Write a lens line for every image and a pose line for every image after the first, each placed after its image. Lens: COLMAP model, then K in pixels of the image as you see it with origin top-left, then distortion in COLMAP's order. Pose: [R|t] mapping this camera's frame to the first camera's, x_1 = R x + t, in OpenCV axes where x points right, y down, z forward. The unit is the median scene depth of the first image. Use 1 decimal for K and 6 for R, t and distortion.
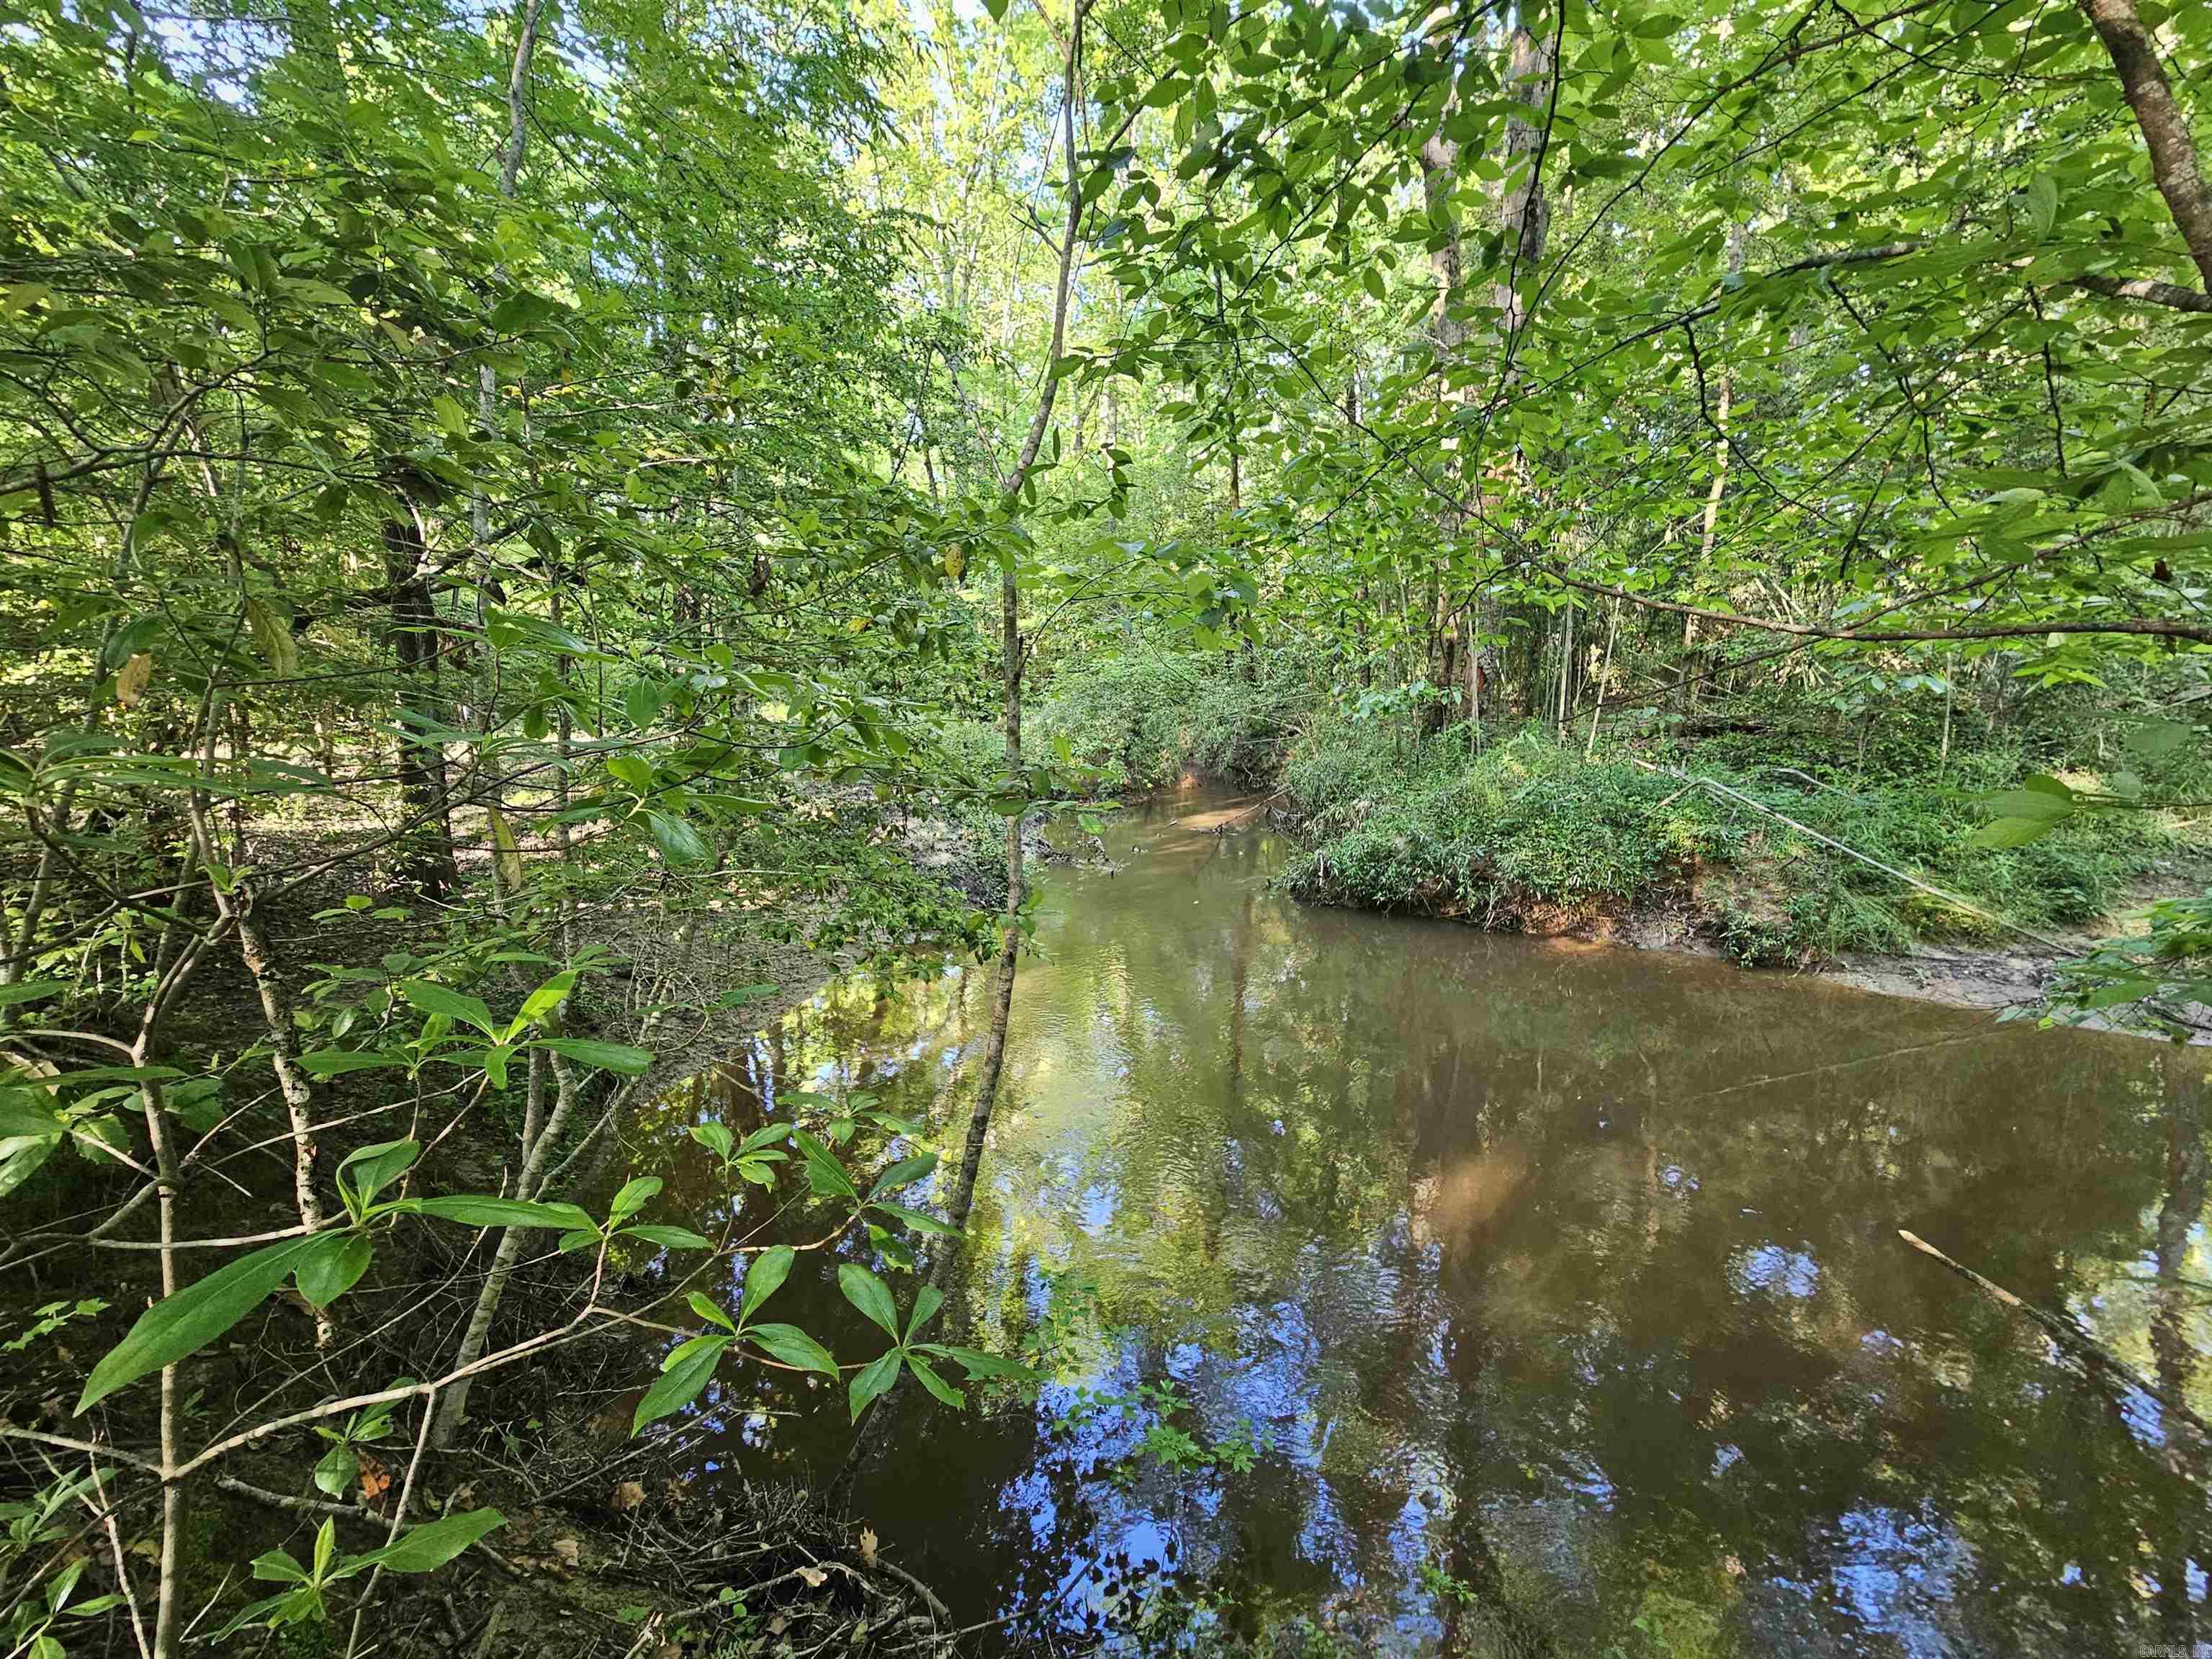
lens RADIAL K [[921.0, 0, 1102.1], [0, 921.0, 827.0], [0, 0, 1]] dist [-0.001810, 0.002483]
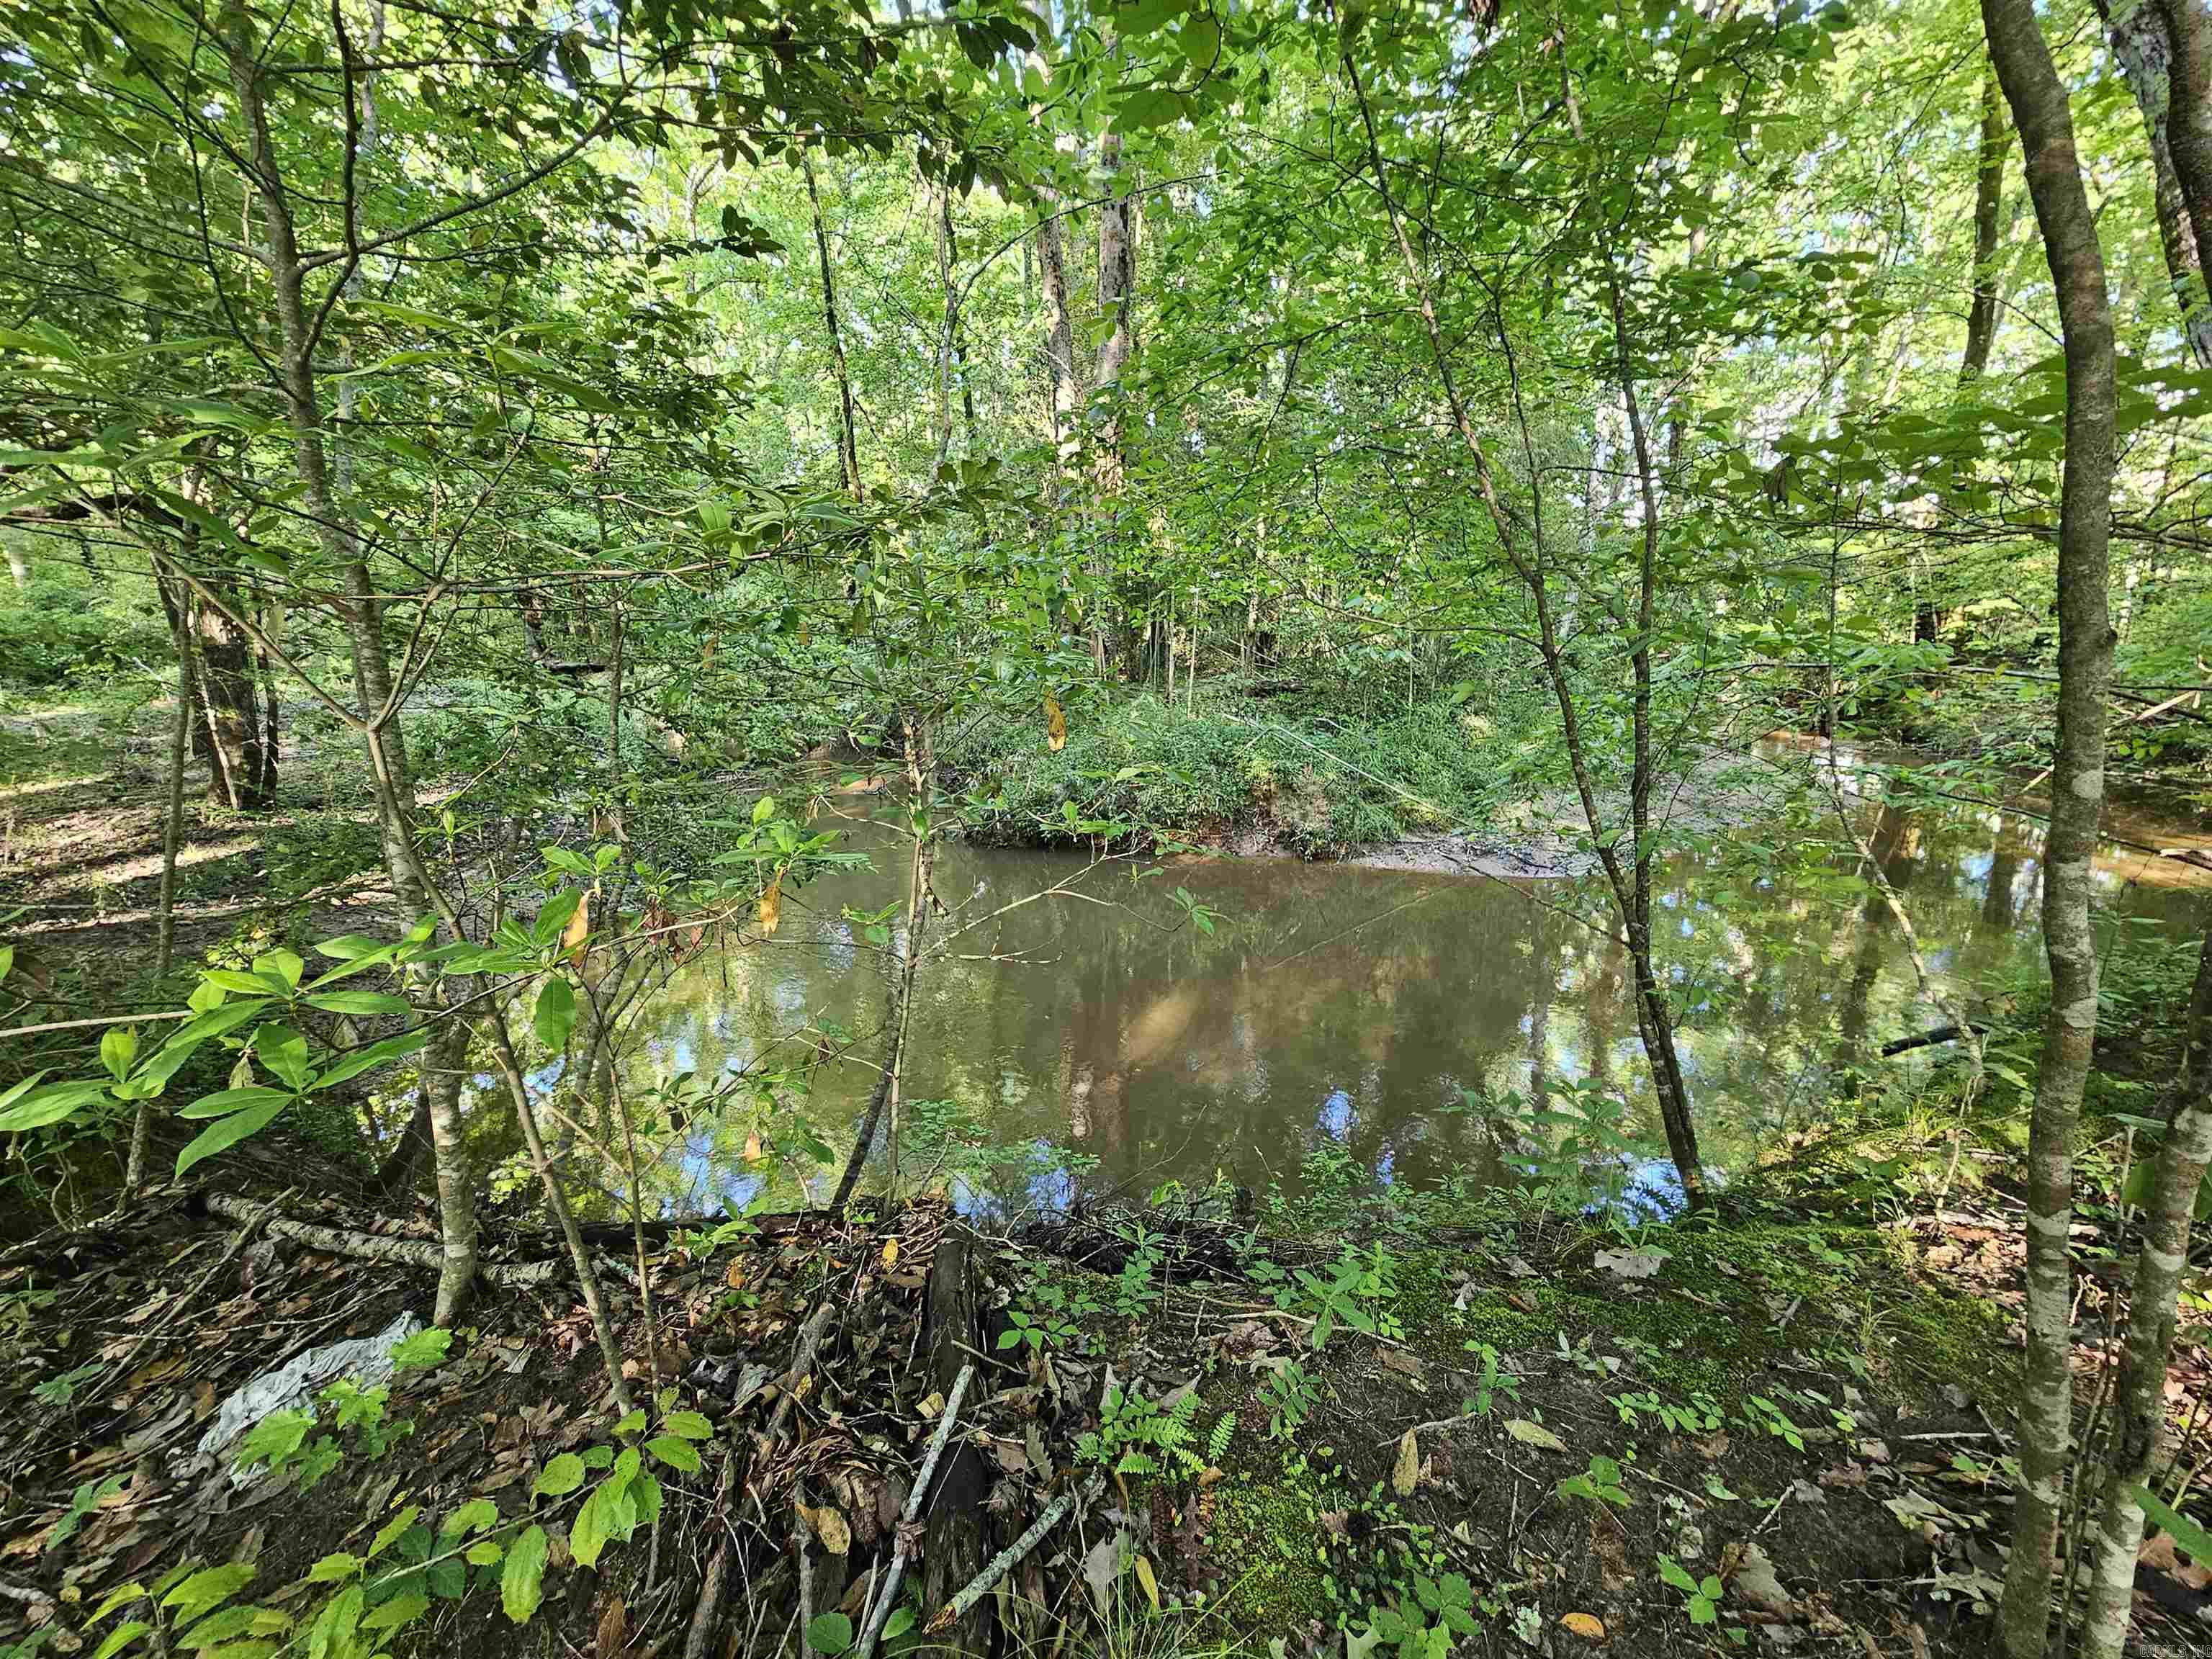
lens RADIAL K [[921.0, 0, 1102.1], [0, 921.0, 827.0], [0, 0, 1]] dist [-0.001810, 0.002483]
pose [[0.909318, -0.070483, 0.410088, -0.128761], [0.057987, 0.997397, 0.042846, 0.021398], [-0.412041, -0.015181, 0.911039, -0.116864]]
